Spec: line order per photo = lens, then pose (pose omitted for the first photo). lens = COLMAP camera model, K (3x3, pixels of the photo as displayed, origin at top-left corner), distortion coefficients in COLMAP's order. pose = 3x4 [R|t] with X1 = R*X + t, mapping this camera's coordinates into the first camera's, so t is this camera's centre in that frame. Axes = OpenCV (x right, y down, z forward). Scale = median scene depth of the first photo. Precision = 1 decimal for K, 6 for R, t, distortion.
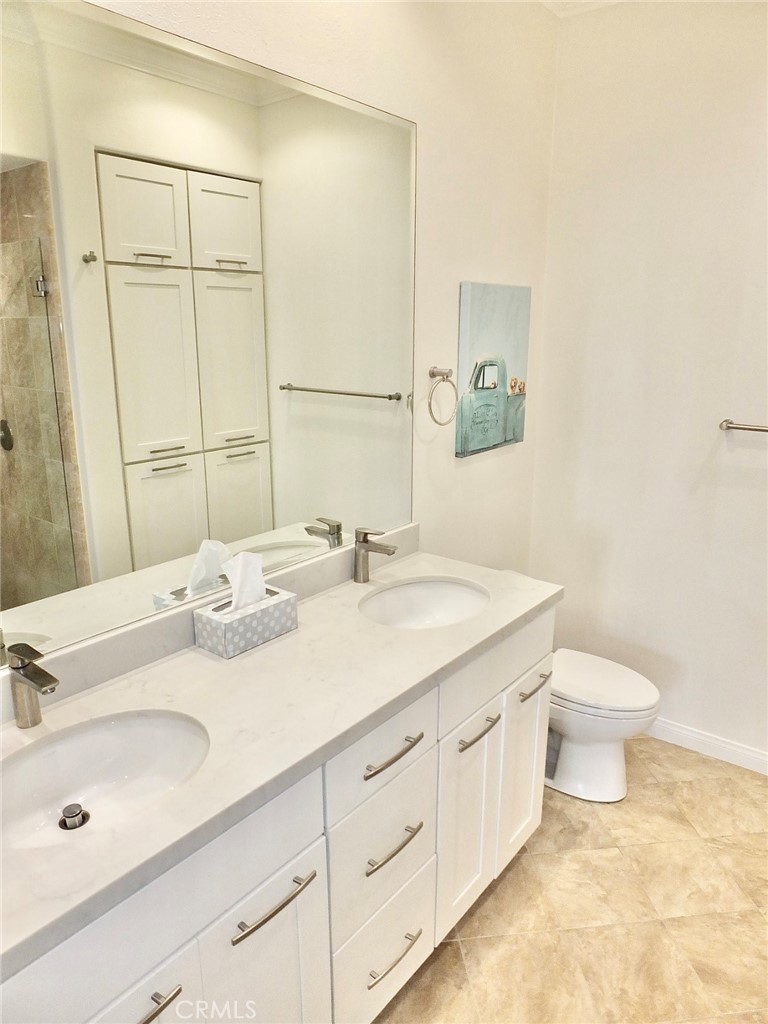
lens RADIAL K [[709.7, 0, 379.6], [0, 709.7, 514.6], [0, 0, 1]] dist [-0.032025, 0.017219]
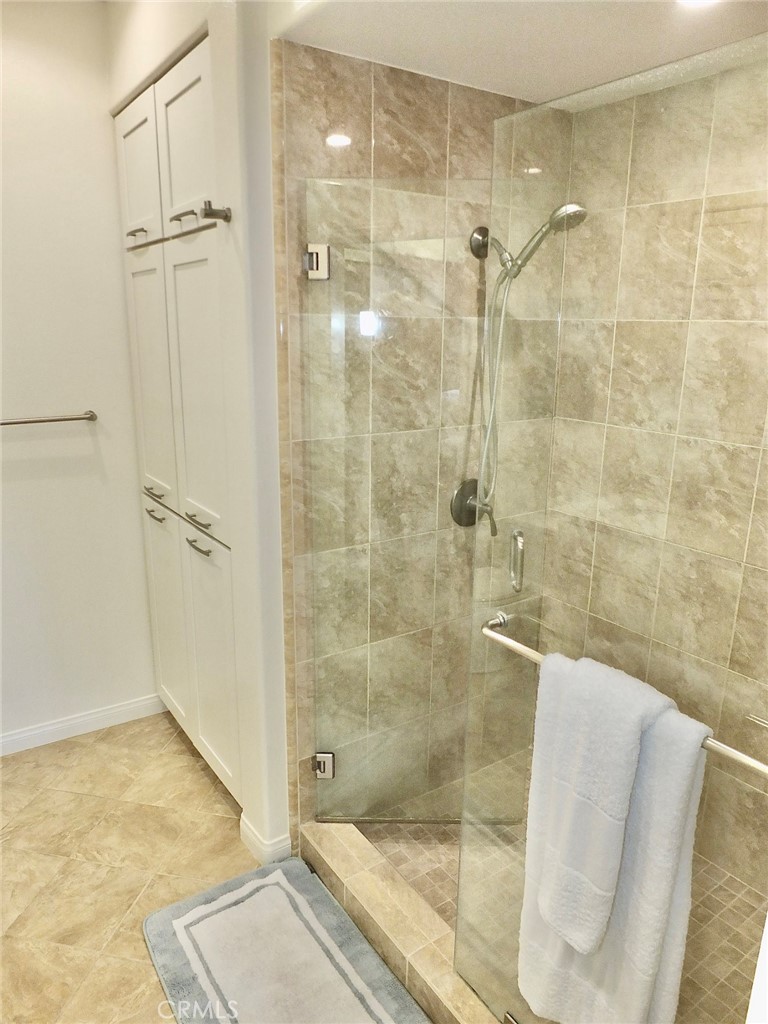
lens RADIAL K [[709.7, 0, 379.6], [0, 709.7, 513.1], [0, 0, 1]] dist [-0.032025, 0.017219]
pose [[0.309373, -0.242703, 0.919448, -0.163396], [0.234421, 0.956508, 0.173608, -0.023940], [-0.921594, 0.161828, 0.352812, 0.072823]]
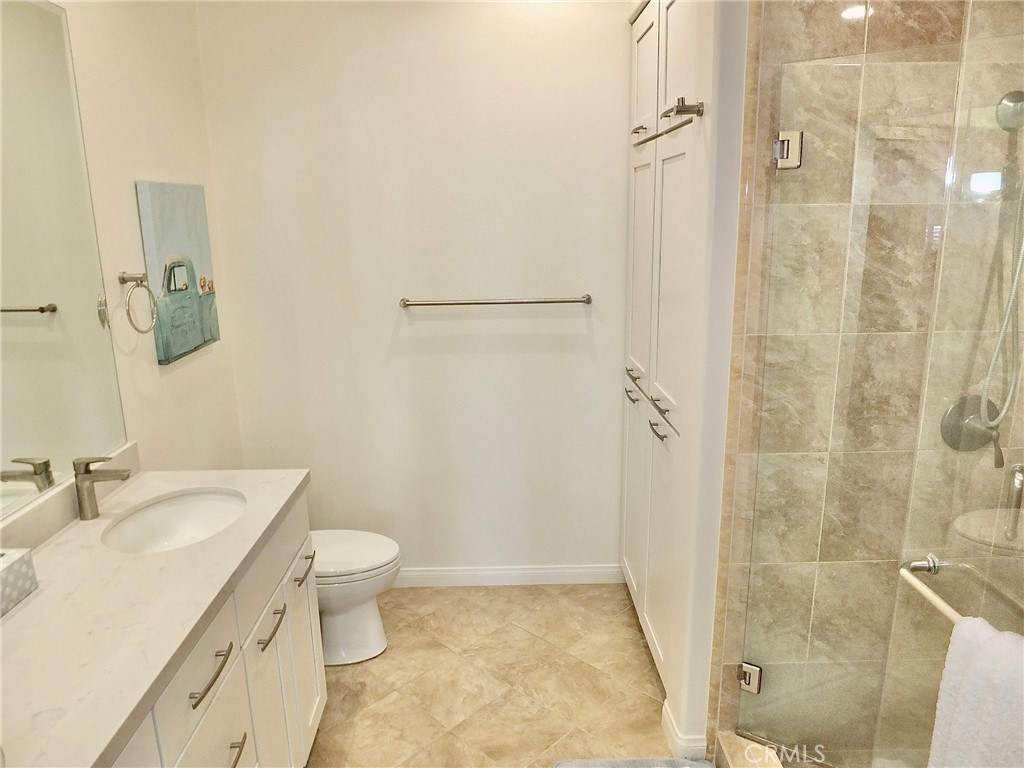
lens RADIAL K [[709.7, 0, 508.4], [0, 709.7, 383.9], [0, 0, 1]] dist [-0.032025, 0.017219]
pose [[0.777514, -0.163841, 0.607148, -0.117627], [0.179839, 0.983074, 0.034985, -0.006537], [-0.602603, 0.081987, 0.793818, -0.024054]]
